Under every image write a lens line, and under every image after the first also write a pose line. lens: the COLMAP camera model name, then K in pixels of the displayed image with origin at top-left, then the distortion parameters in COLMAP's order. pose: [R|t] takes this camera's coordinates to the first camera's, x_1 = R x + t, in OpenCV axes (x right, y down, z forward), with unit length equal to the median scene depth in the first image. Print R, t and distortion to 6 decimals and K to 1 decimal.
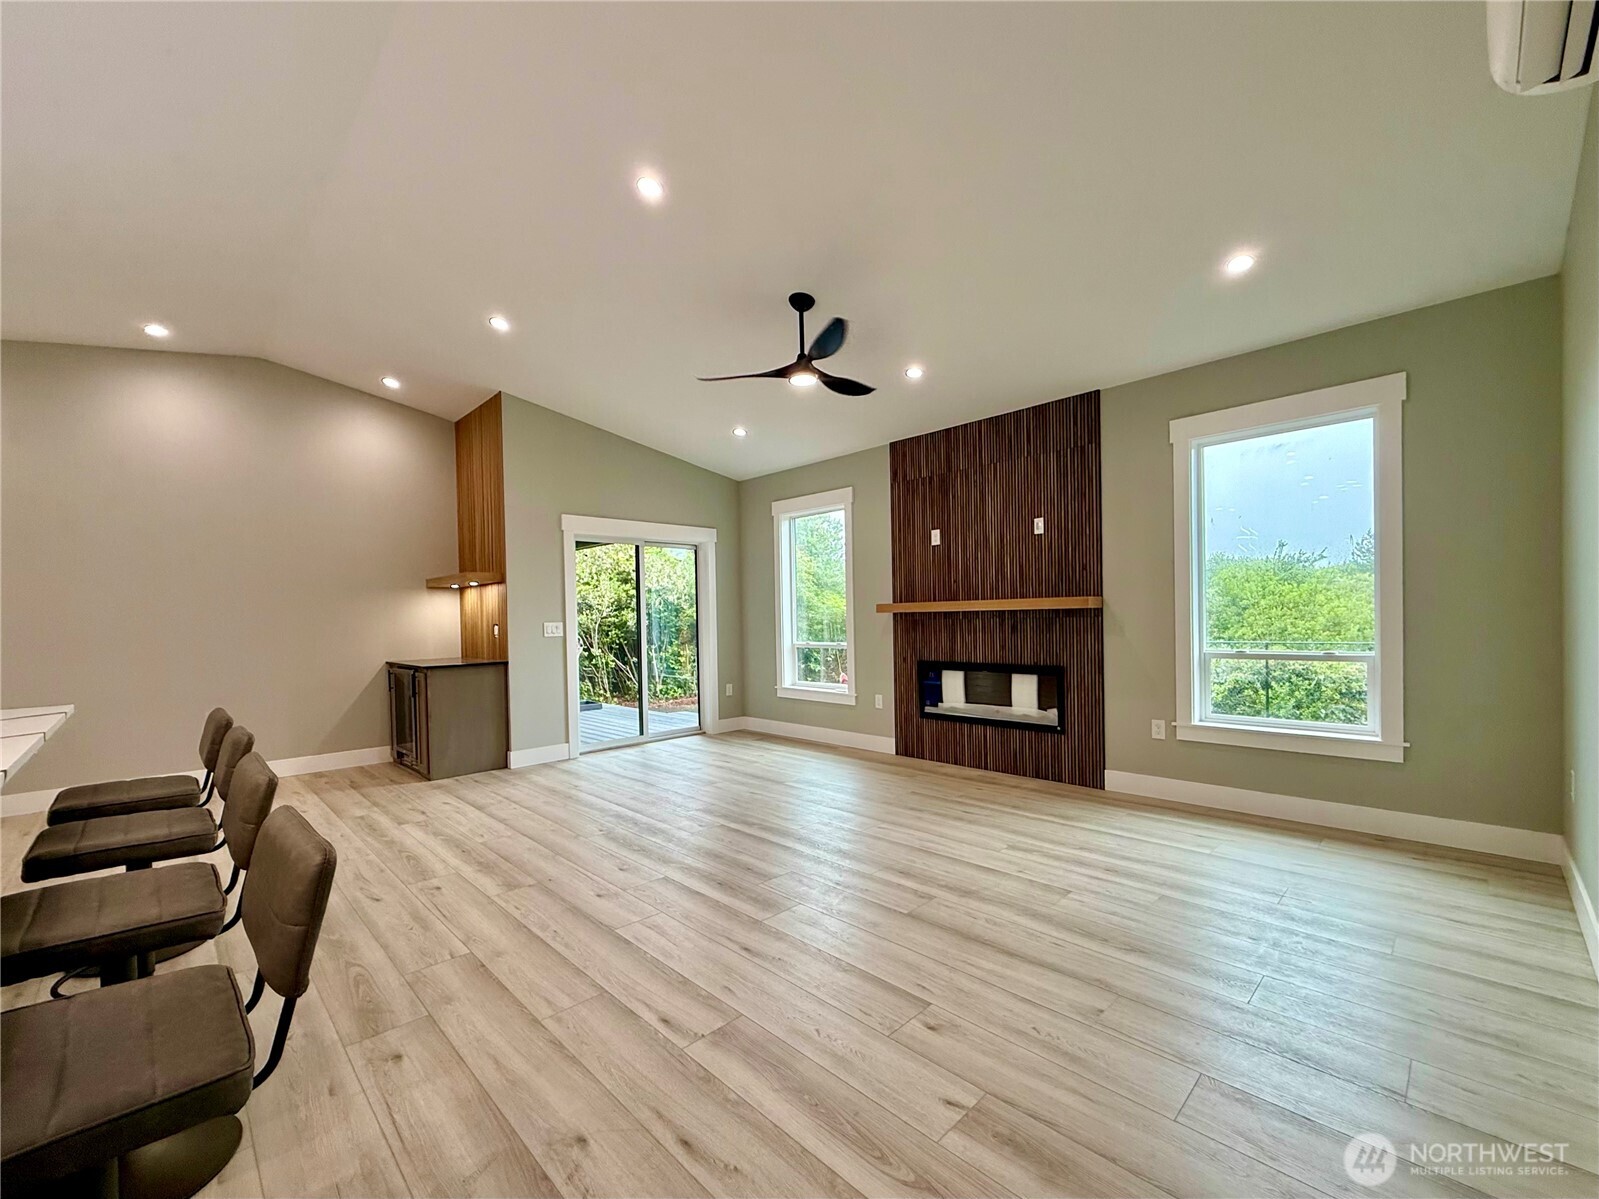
lens RADIAL K [[646.9, 0, 794.8], [0, 646.9, 604.1], [0, 0, 1]] dist [-0.001871, -0.000122]
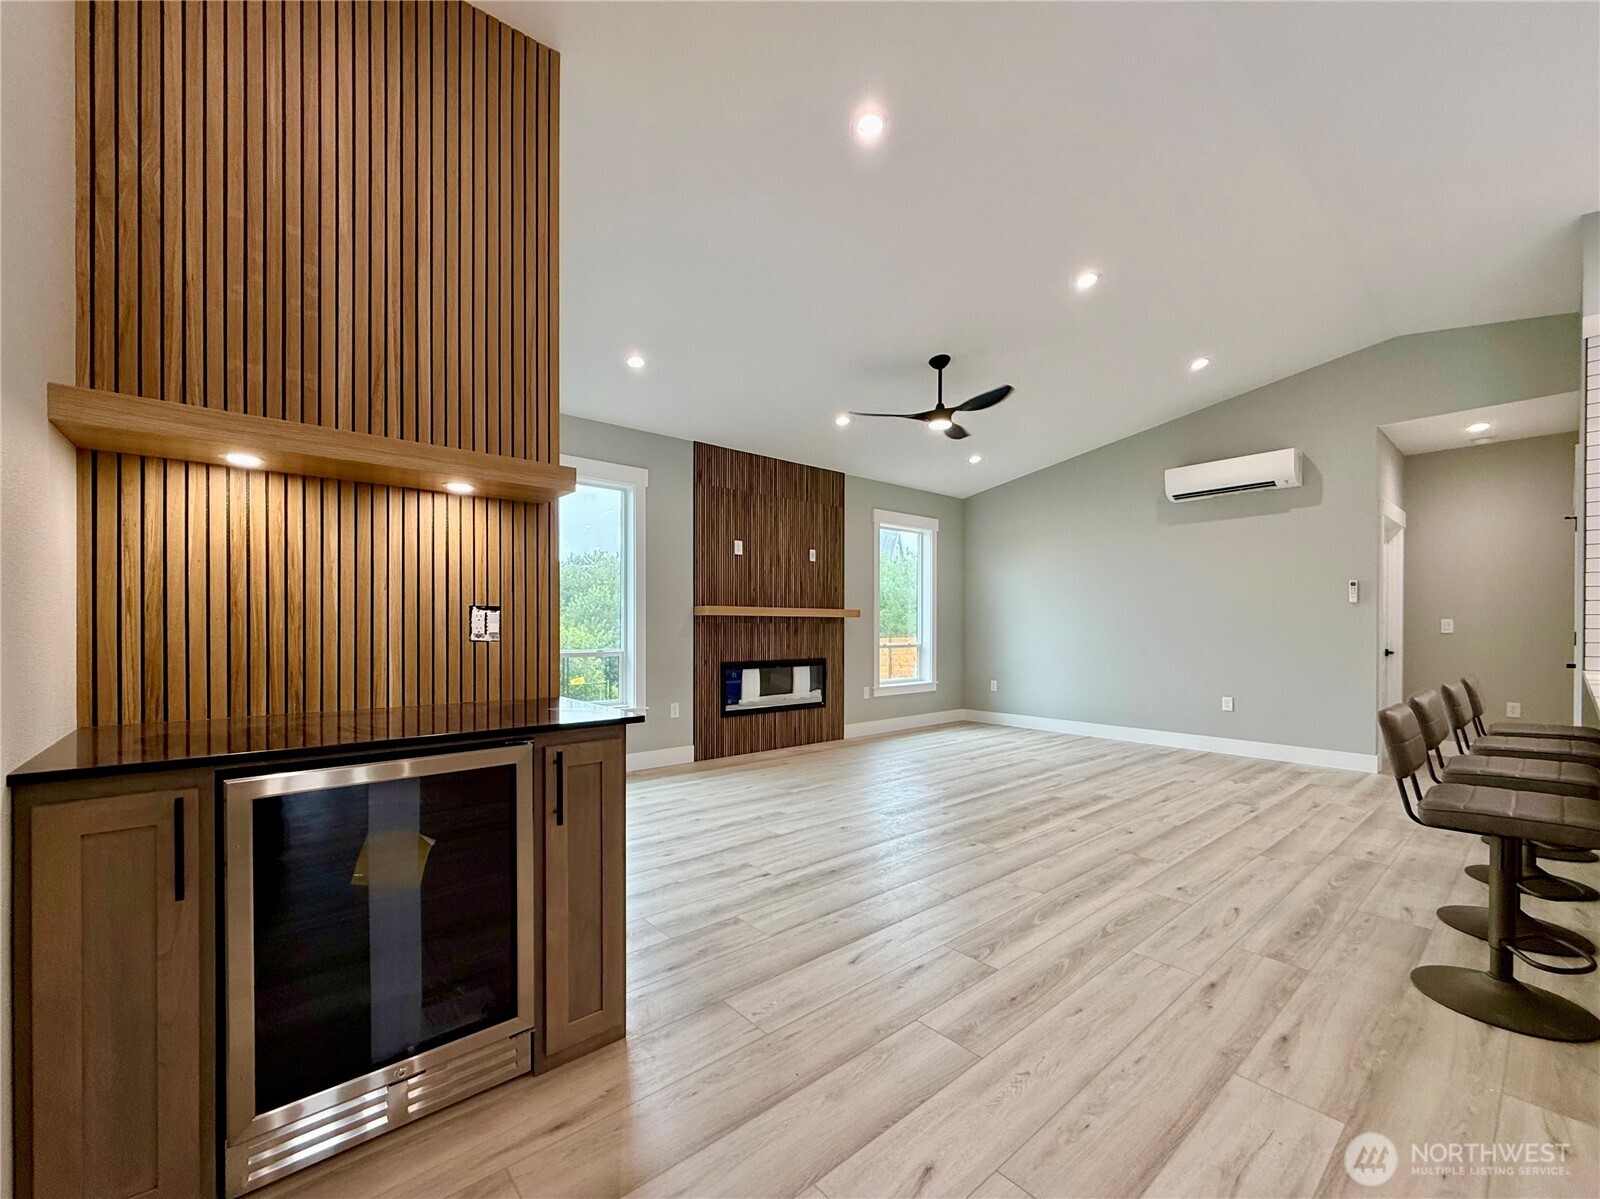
lens RADIAL K [[647.3, 0, 798.0], [0, 647.3, 603.6], [0, 0, 1]] dist [-0.001871, -0.000122]
pose [[0.082552, 0.056885, 0.994962, -0.906527], [-0.023218, 0.998208, -0.055144, 0.051973], [-0.996316, -0.018548, 0.083725, 0.862229]]
